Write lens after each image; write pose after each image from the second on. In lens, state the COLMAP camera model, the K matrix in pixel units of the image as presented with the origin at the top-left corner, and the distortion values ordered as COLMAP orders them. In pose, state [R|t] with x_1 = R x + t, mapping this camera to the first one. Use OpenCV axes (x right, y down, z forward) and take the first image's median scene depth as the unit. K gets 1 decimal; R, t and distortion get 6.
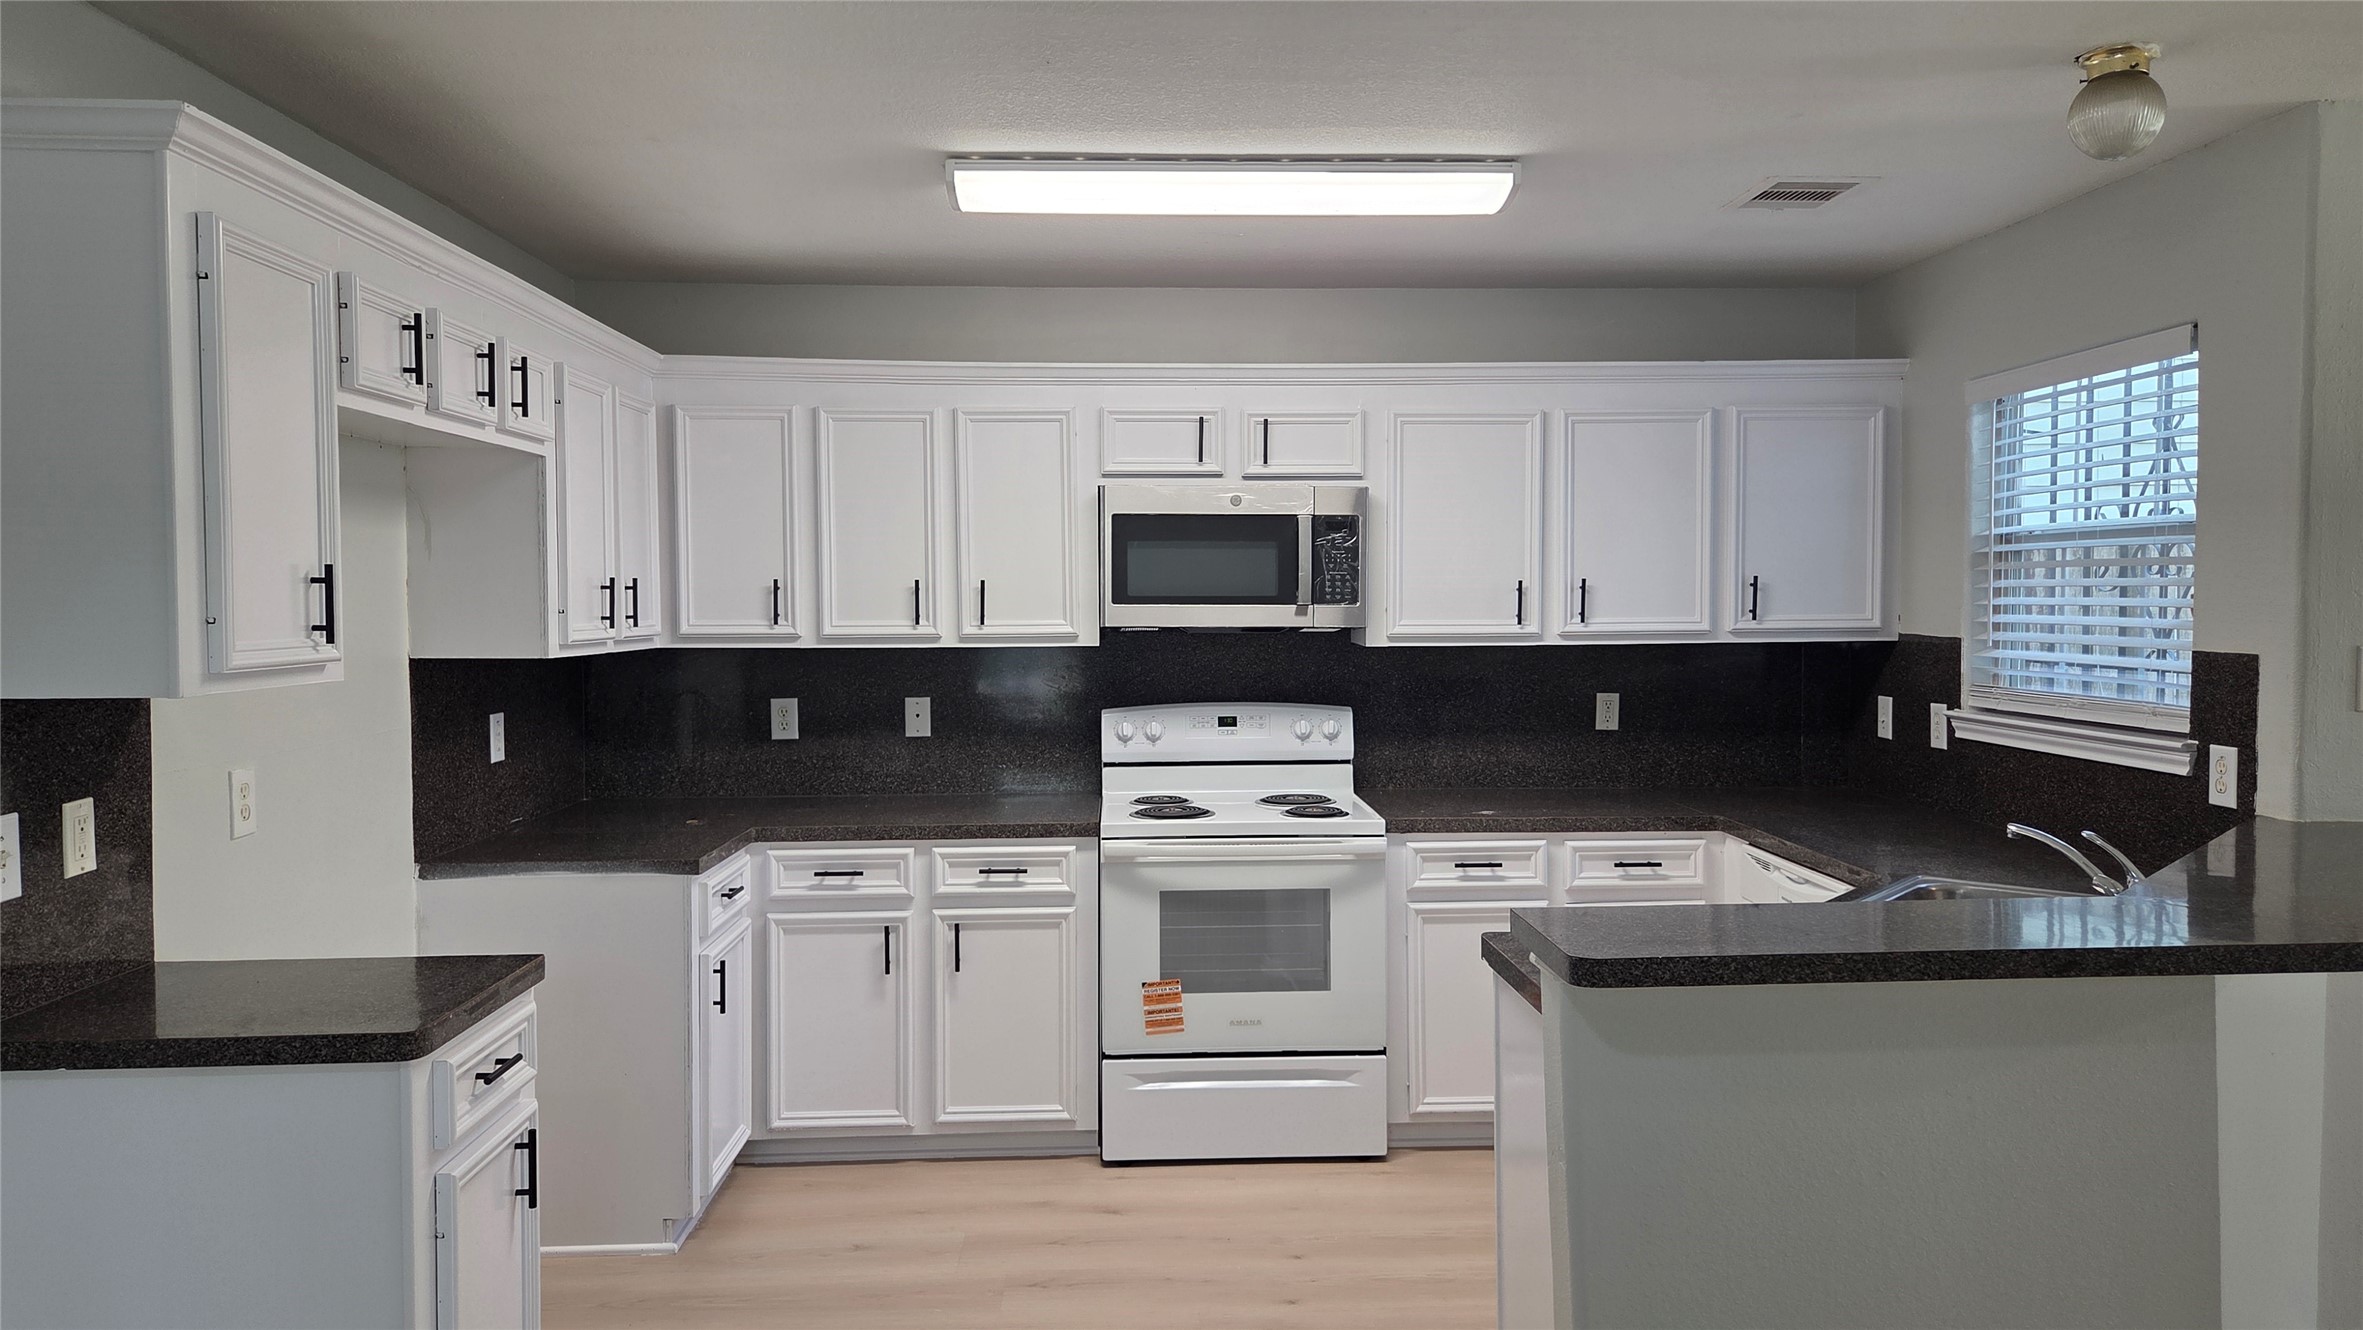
lens RADIAL K [[1582.1, 0, 1188.3], [0, 1582.1, 656.2], [0, 0, 1]] dist [0.078240, -0.076133]
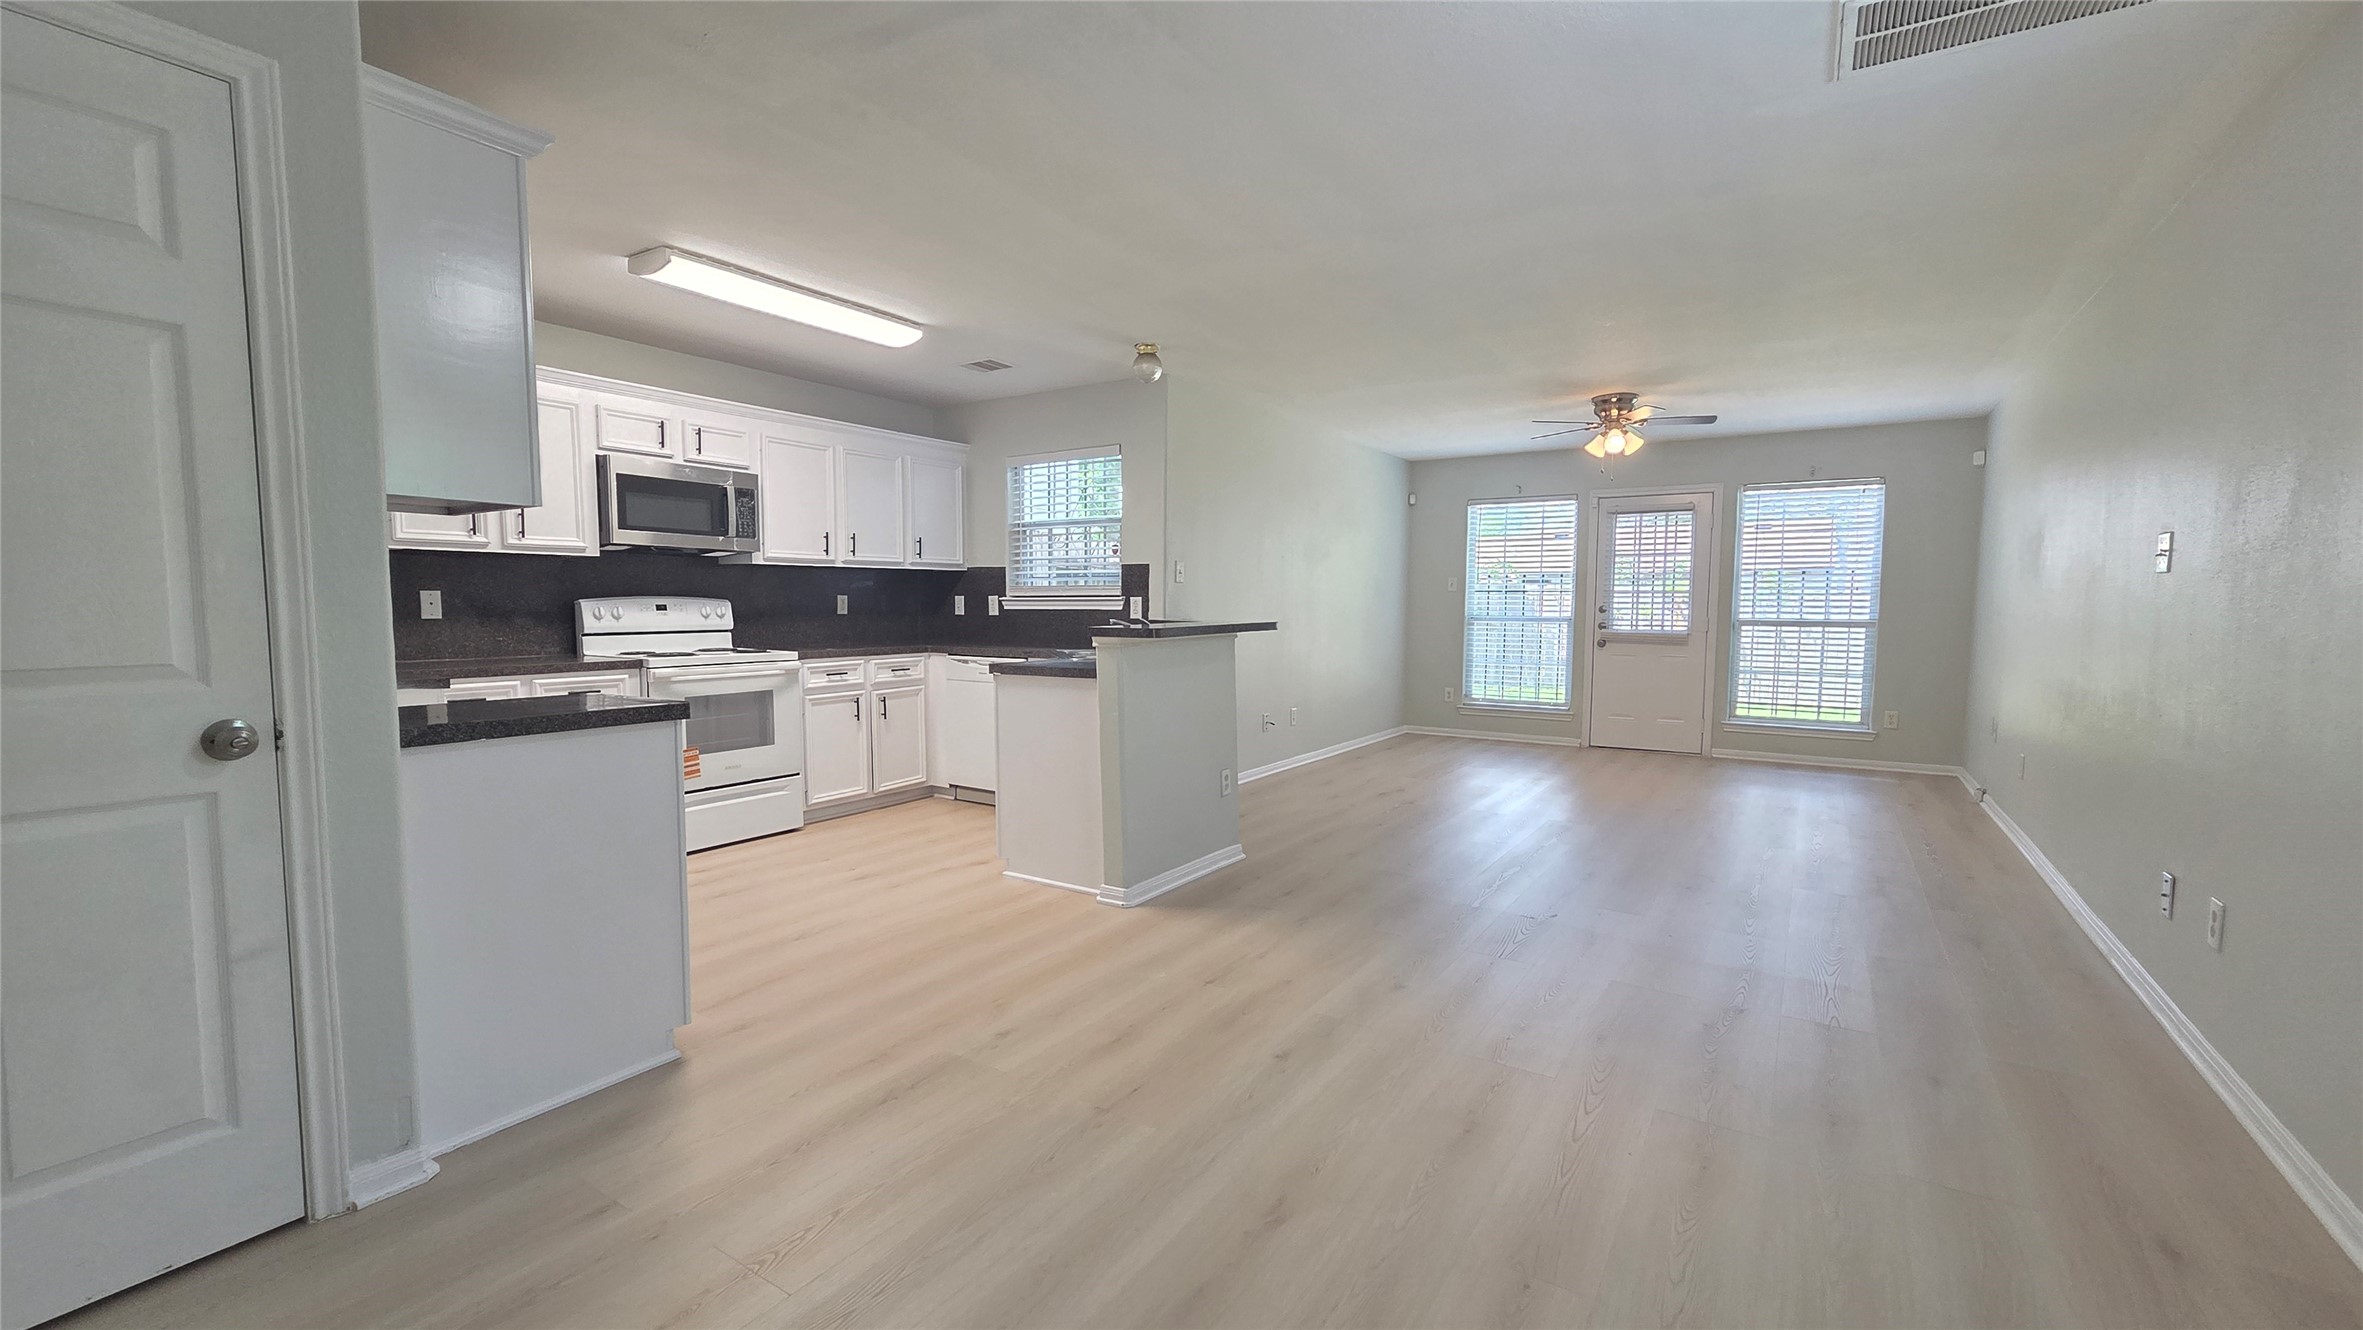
lens RADIAL K [[976.1, 0, 1165.4], [0, 976.1, 679.3], [0, 0, 1]] dist [0.002737, 0.000082]
pose [[0.588377, -0.057342, 0.806551, -0.554159], [0.026127, 0.998310, 0.051916, 0.086050], [-0.808164, -0.009473, 0.588881, -0.043280]]
